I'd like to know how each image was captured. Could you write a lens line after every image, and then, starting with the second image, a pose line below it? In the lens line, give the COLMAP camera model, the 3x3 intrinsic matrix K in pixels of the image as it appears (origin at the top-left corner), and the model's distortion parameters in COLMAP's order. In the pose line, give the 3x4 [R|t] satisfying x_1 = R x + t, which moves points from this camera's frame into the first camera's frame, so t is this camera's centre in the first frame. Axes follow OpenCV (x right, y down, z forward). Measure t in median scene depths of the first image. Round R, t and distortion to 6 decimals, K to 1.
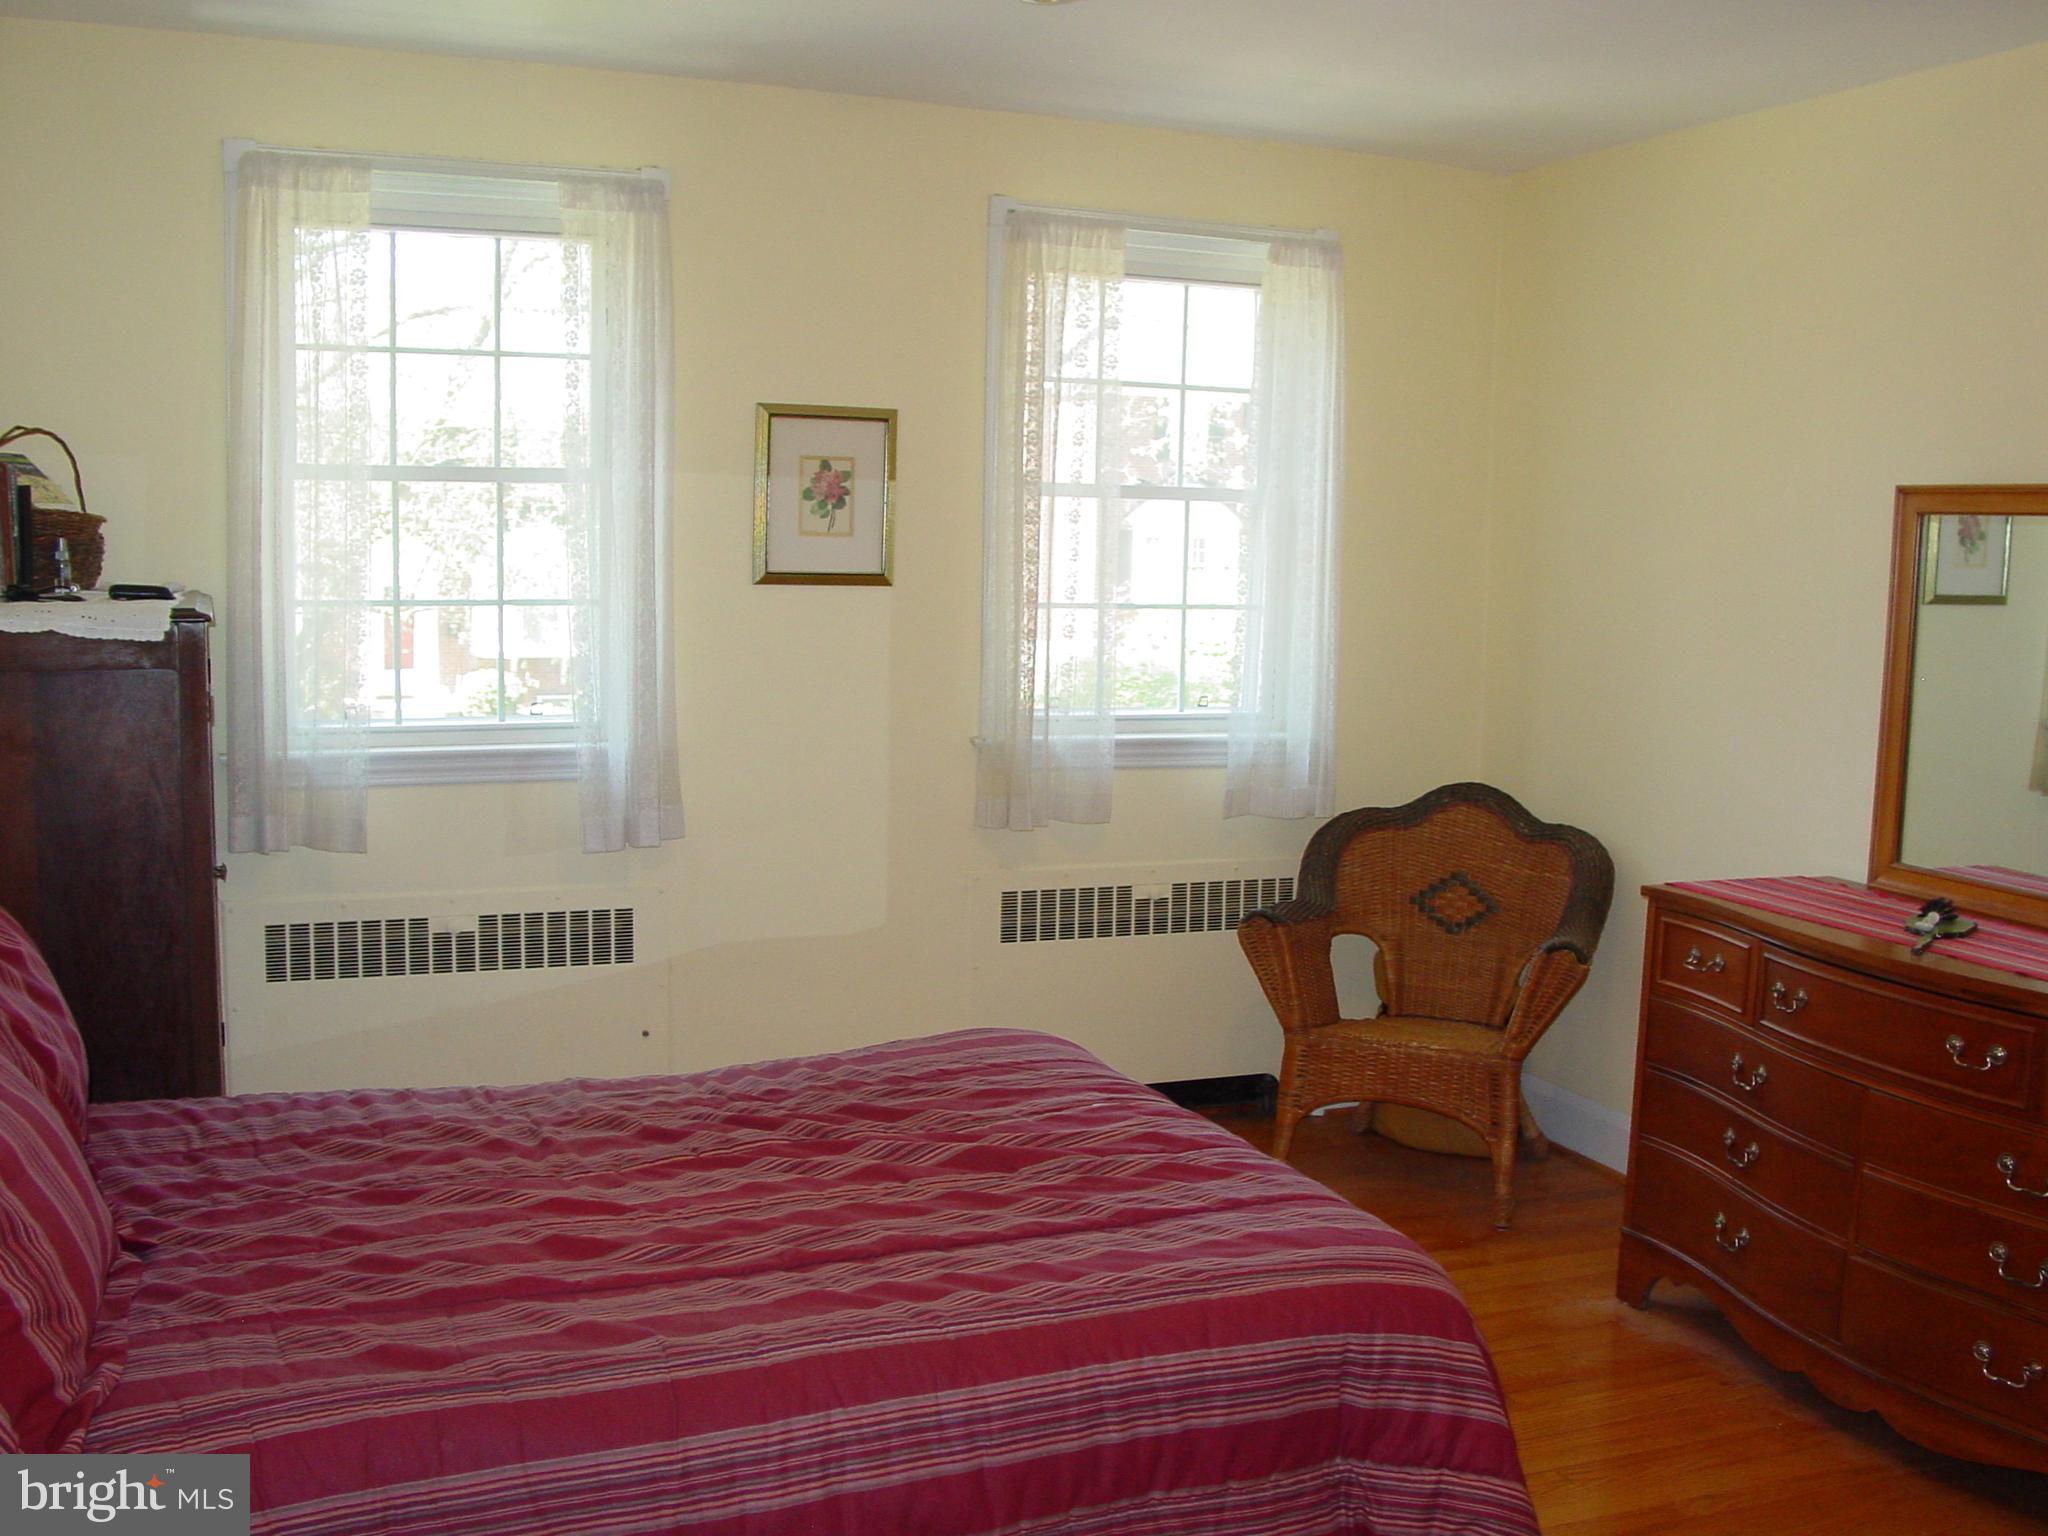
lens RADIAL K [[2059.9, 0, 1031.3], [0, 2059.9, 789.7], [0, 0, 1]] dist [-0.179222, 0.218730]
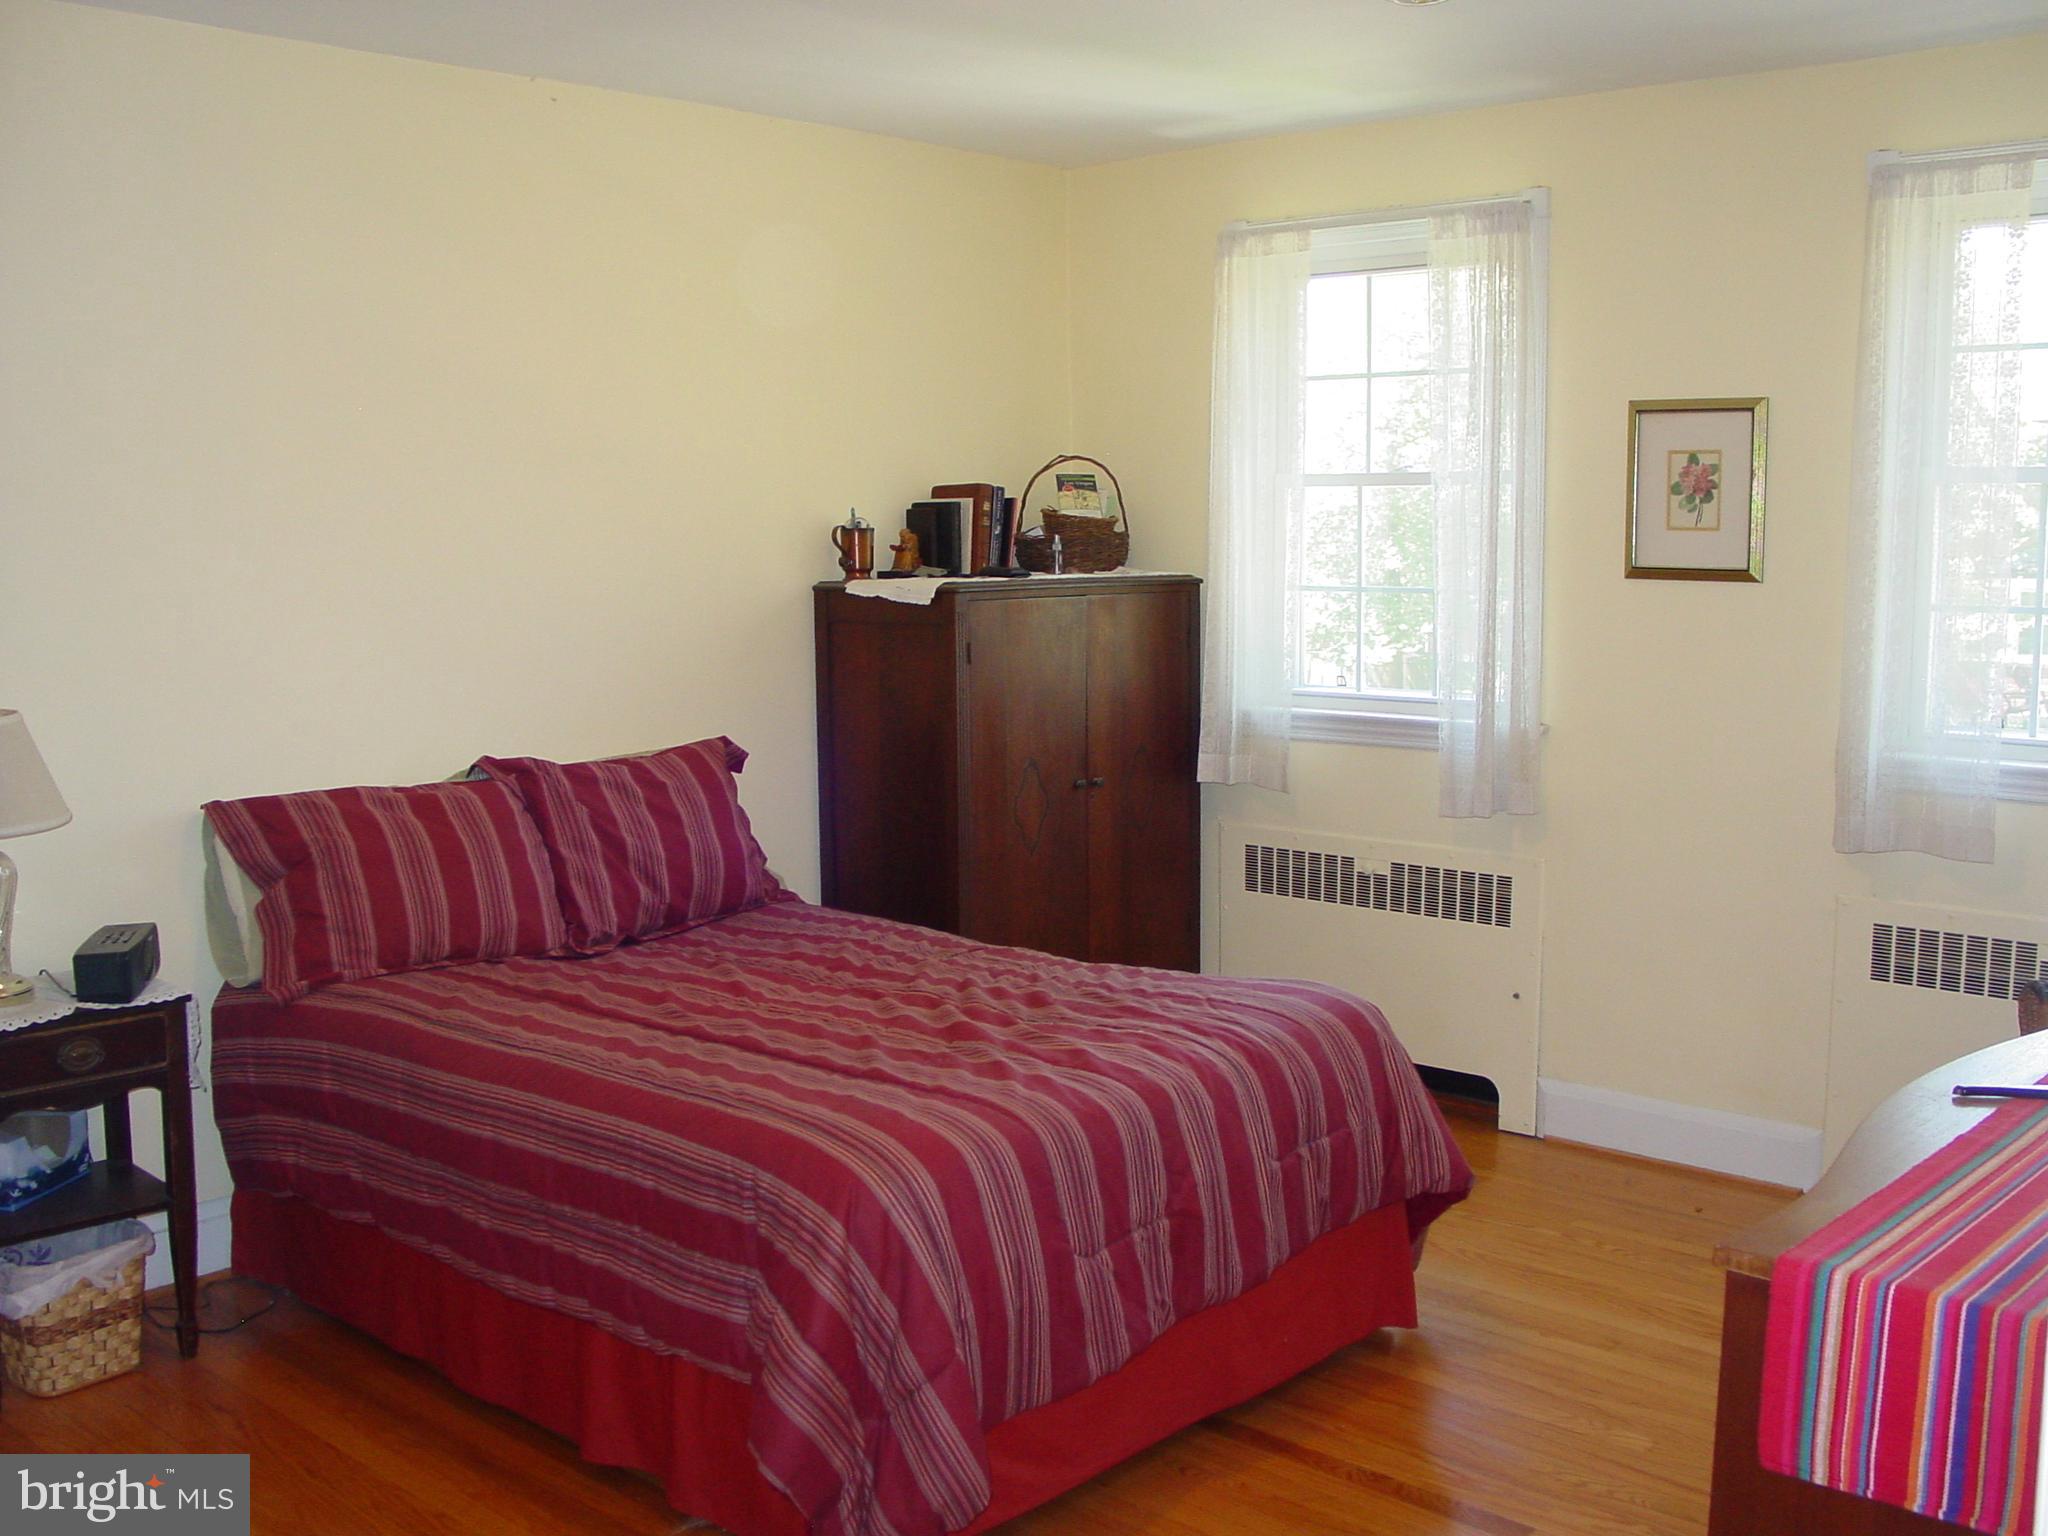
lens RADIAL K [[2059.9, 0, 1031.3], [0, 2059.9, 789.7], [0, 0, 1]] dist [-0.179222, 0.218730]
pose [[0.437016, 0.092095, -0.894727, 0.666780], [-0.100662, 0.993503, 0.053095, -0.019862], [0.893803, 0.066862, 0.443447, 0.300391]]
